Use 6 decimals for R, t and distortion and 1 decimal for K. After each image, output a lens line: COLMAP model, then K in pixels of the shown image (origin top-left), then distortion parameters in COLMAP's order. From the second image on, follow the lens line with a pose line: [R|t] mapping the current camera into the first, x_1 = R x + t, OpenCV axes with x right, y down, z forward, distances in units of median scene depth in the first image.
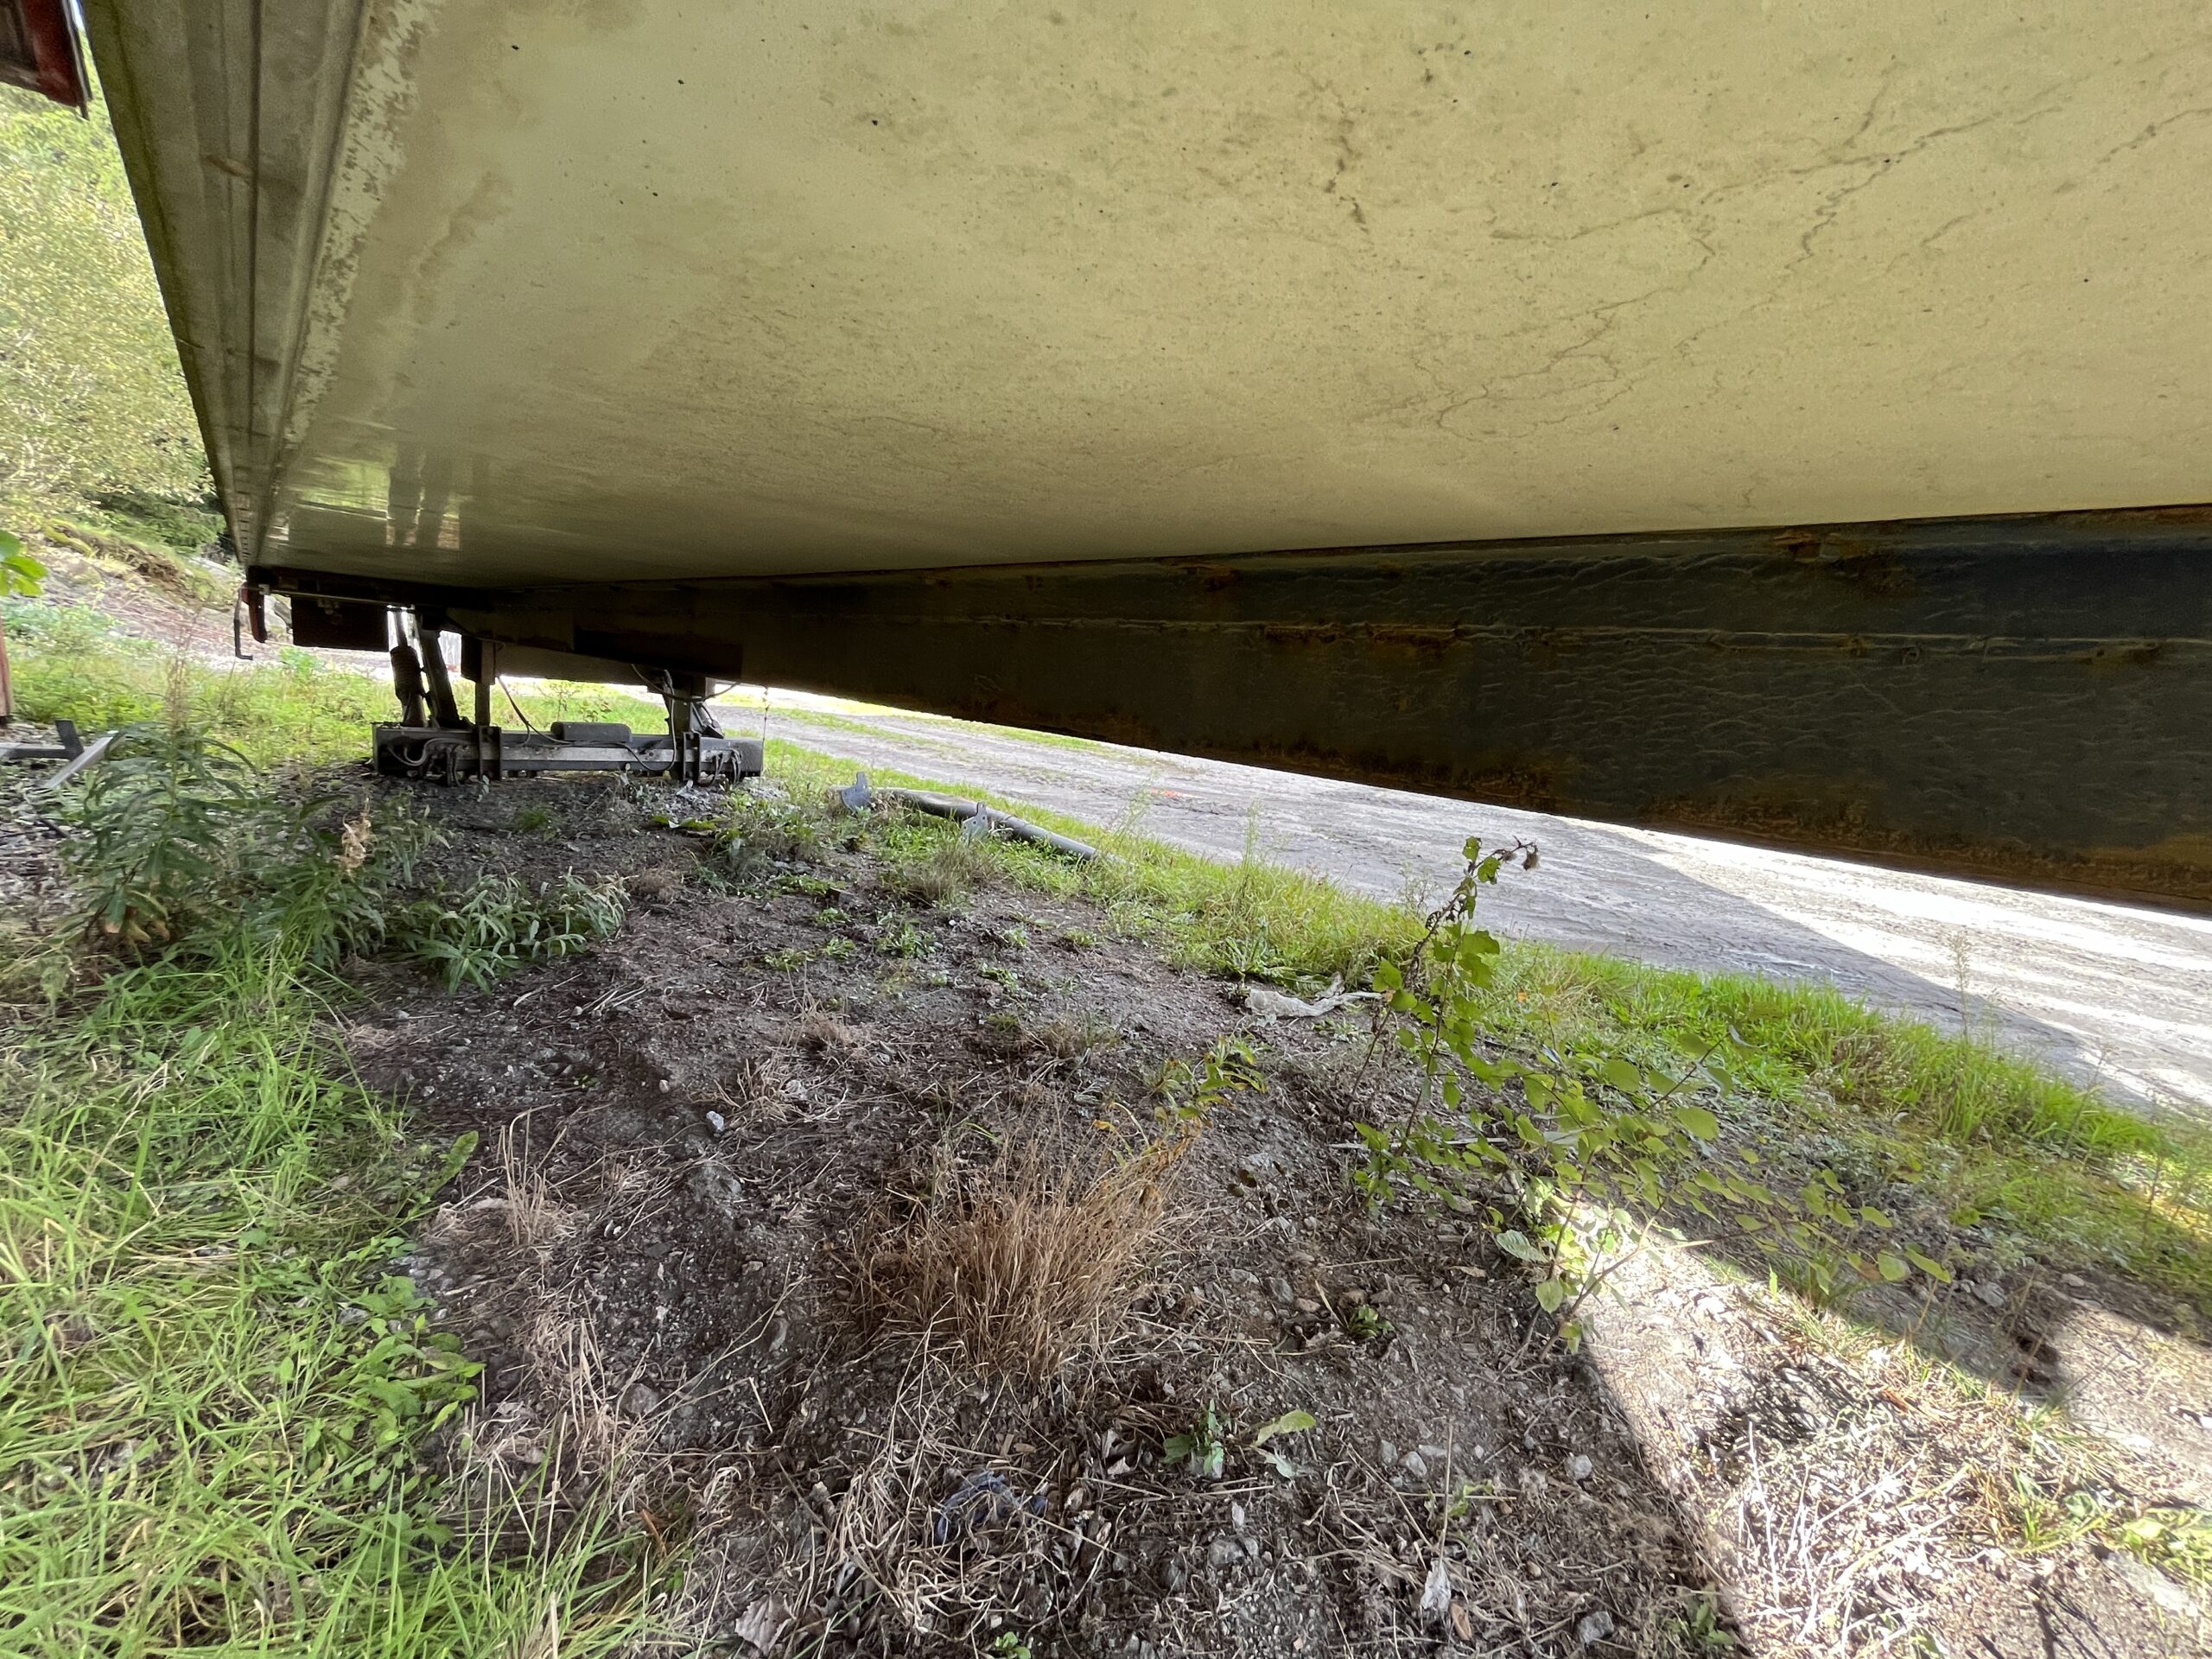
lens RADIAL K [[902.2, 0, 1098.2], [0, 902.2, 835.5], [0, 0, 1]] dist [-0.003978, -0.000321]
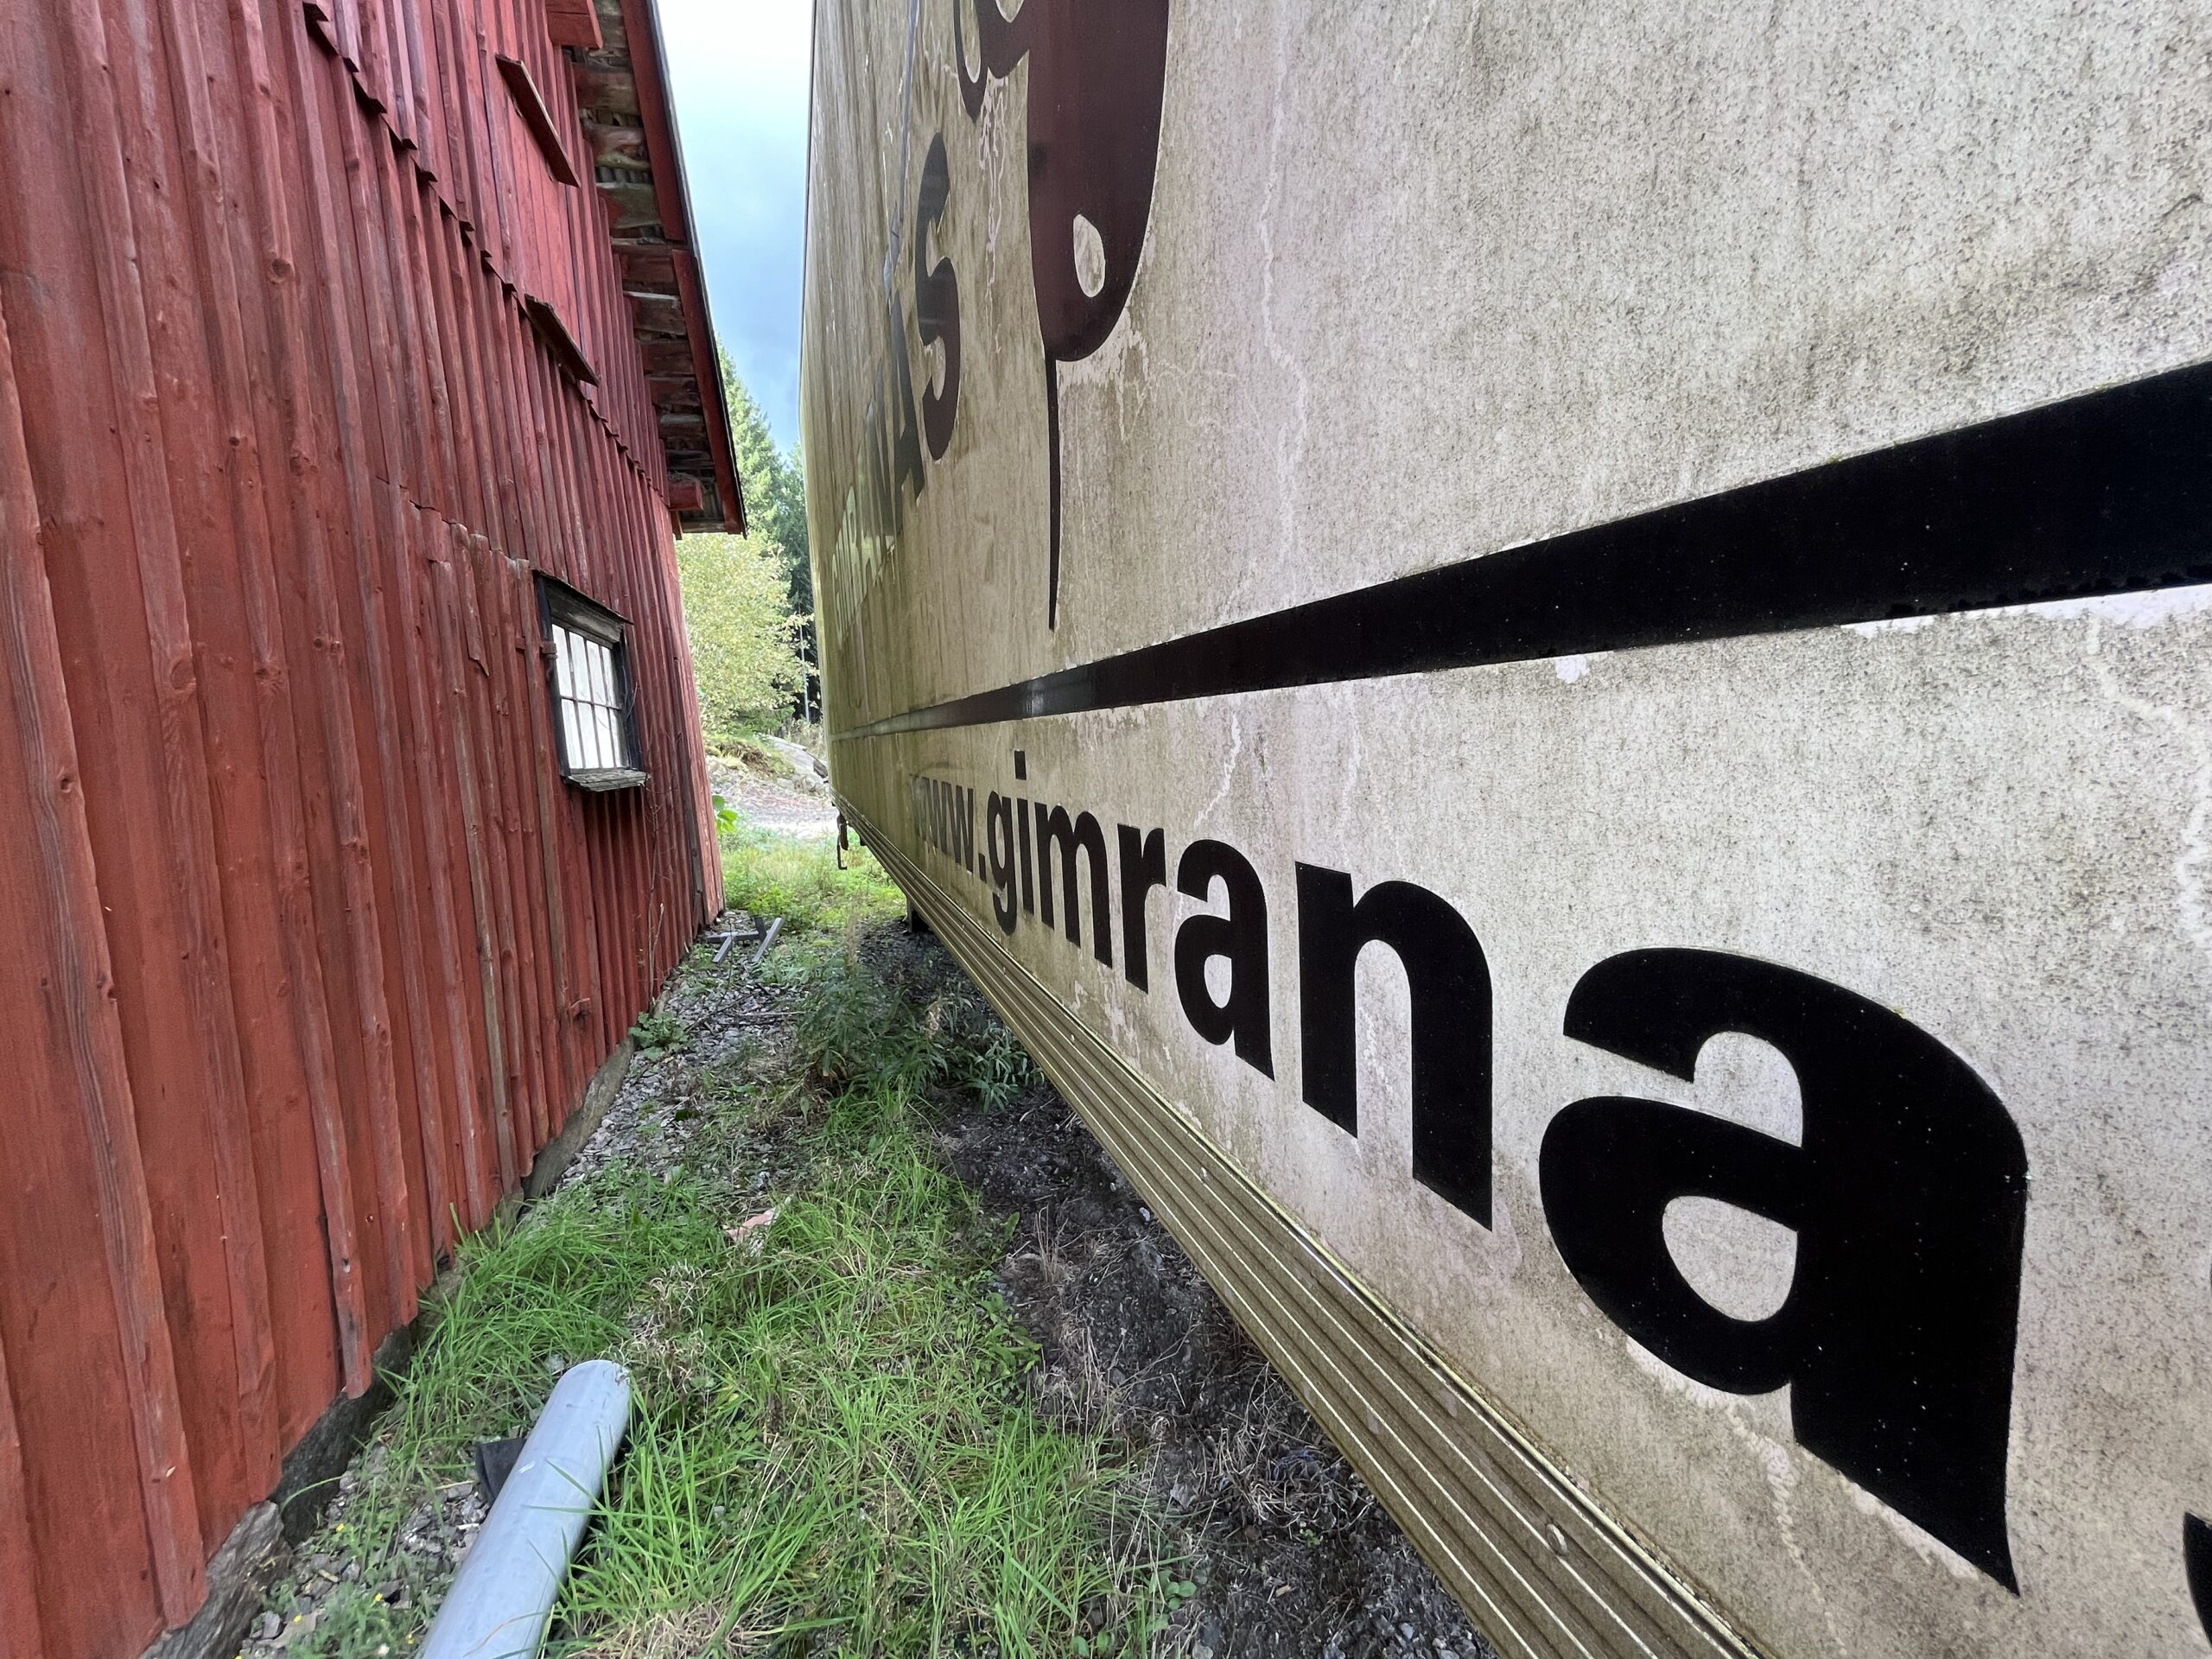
lens RADIAL K [[902.2, 0, 1095.2], [0, 902.2, 843.3], [0, 0, 1]] dist [-0.003978, -0.000321]
pose [[0.904208, -0.086278, -0.418287, 0.270612], [0.062811, 0.995597, -0.069580, -0.286936], [0.422449, 0.036642, 0.905646, -0.622242]]
